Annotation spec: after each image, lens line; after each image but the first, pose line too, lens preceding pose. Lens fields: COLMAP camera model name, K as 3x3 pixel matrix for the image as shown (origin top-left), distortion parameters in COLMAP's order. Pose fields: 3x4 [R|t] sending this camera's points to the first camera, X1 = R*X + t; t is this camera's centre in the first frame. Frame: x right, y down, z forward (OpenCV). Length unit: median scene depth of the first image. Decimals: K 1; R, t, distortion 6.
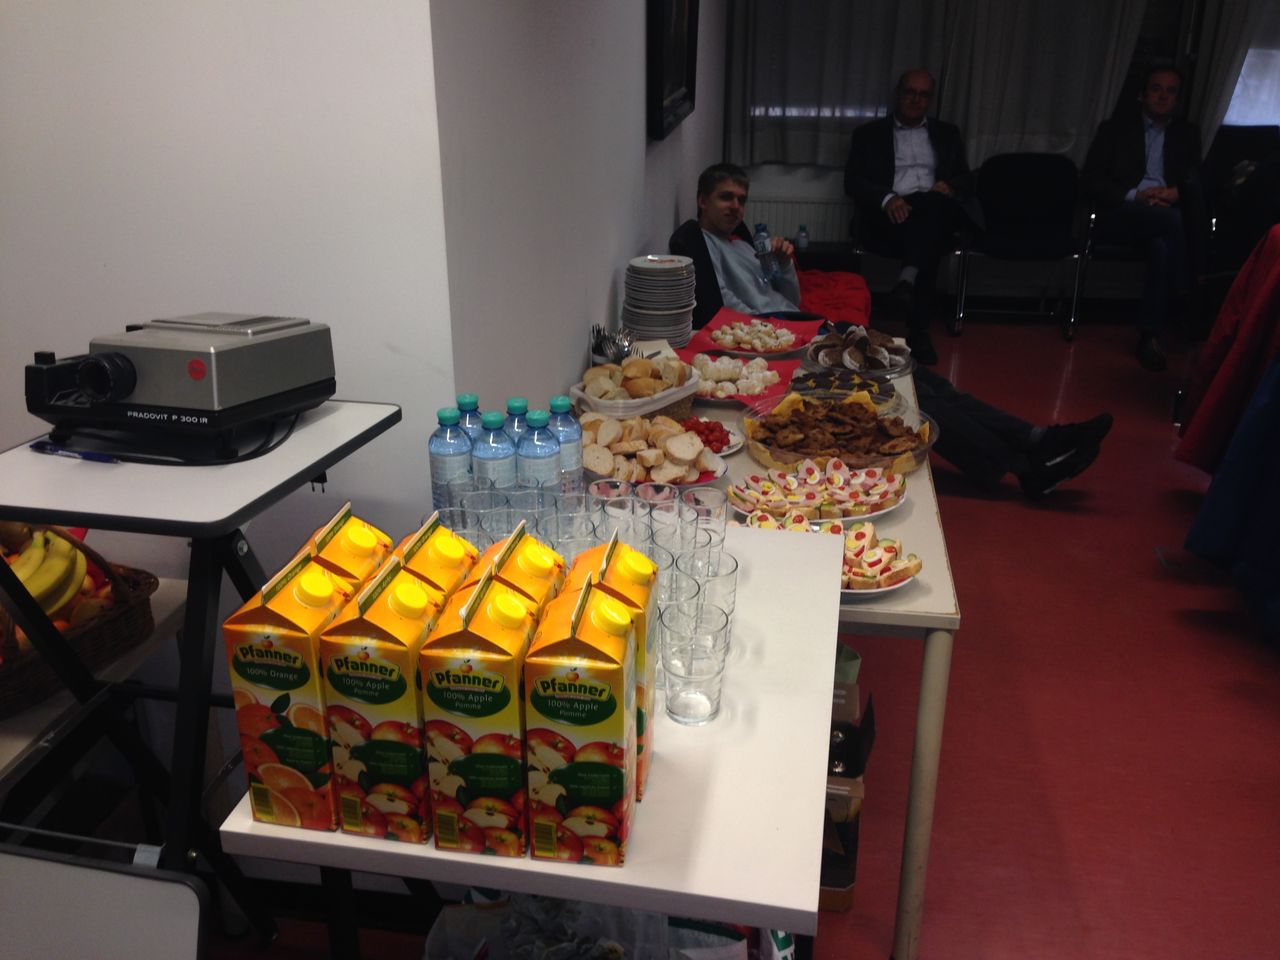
lens RADIAL K [[1142.1, 0, 644.8], [0, 1142.1, 452.2], [0, 0, 1]] dist [0.118928, -0.225041]
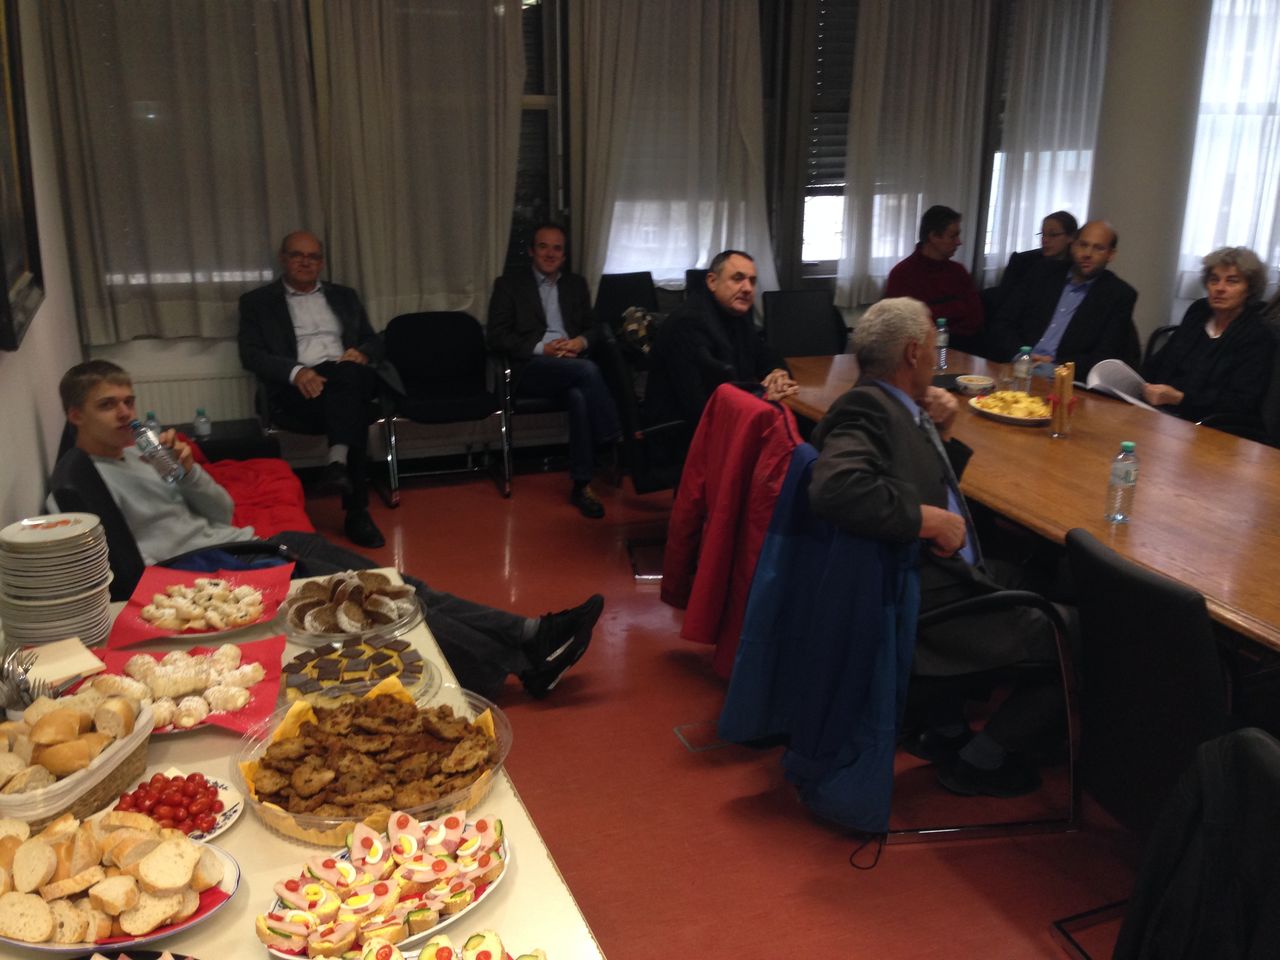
lens RADIAL K [[1142.1, 0, 644.8], [0, 1142.1, 452.2], [0, 0, 1]] dist [0.118928, -0.225041]
pose [[0.858459, -0.128076, 0.496633, -0.022365], [0.183462, 0.980931, -0.064154, -0.104851], [-0.478947, 0.146187, 0.865586, 0.205351]]
